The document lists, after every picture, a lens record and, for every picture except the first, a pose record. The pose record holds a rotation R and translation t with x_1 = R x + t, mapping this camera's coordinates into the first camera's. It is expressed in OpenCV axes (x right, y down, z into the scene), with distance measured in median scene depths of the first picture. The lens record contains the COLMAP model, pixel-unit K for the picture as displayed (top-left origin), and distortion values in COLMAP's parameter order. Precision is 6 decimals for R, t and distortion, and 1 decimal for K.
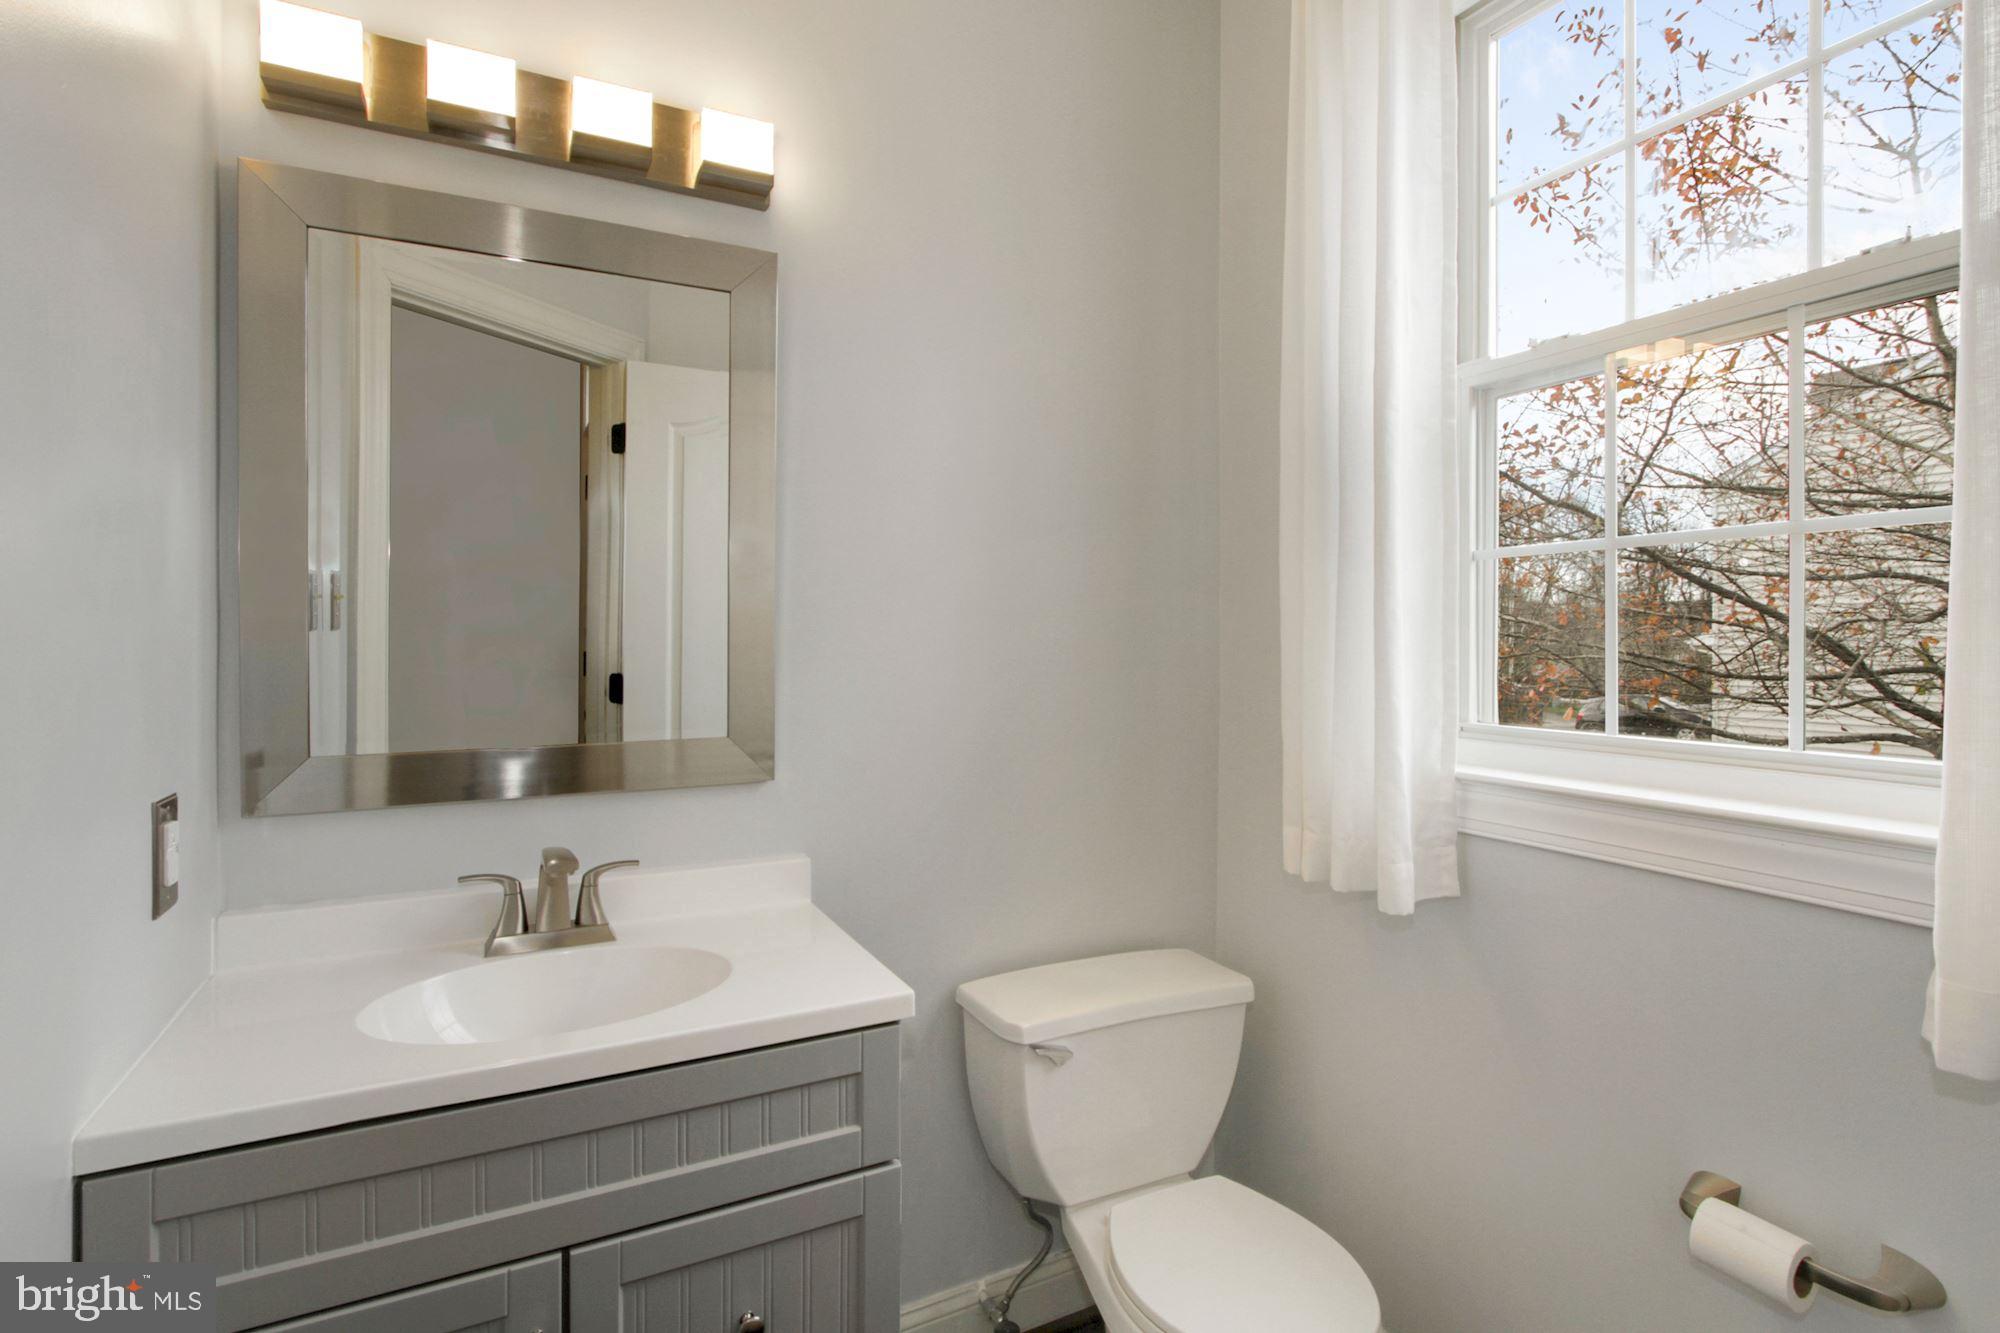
lens RADIAL K [[941.6, 0, 1053.6], [0, 941.6, 638.5], [0, 0, 1]] dist [-0.011538, 0.003410]
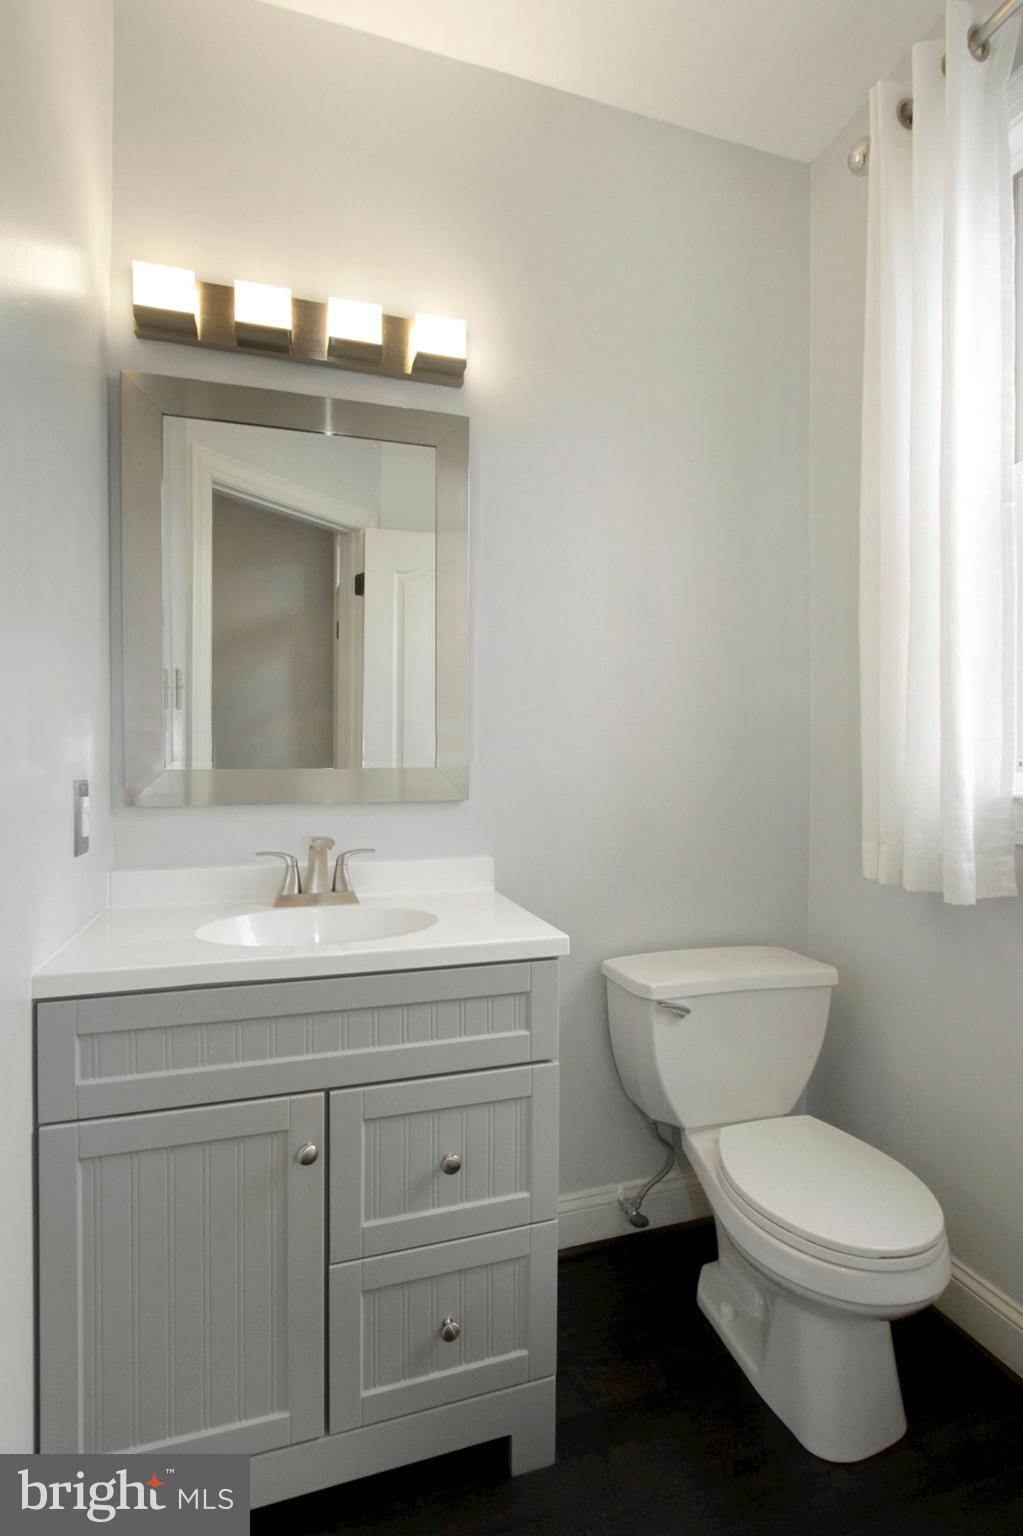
lens RADIAL K [[723.2, 0, 548.6], [0, 723.2, 766.4], [0, 0, 1]] dist [-0.011538, 0.003410]
pose [[0.984083, -0.001635, -0.177704, 0.005523], [0.002456, 0.999987, 0.004402, 0.101565], [0.177694, -0.004768, 0.984074, -0.014022]]
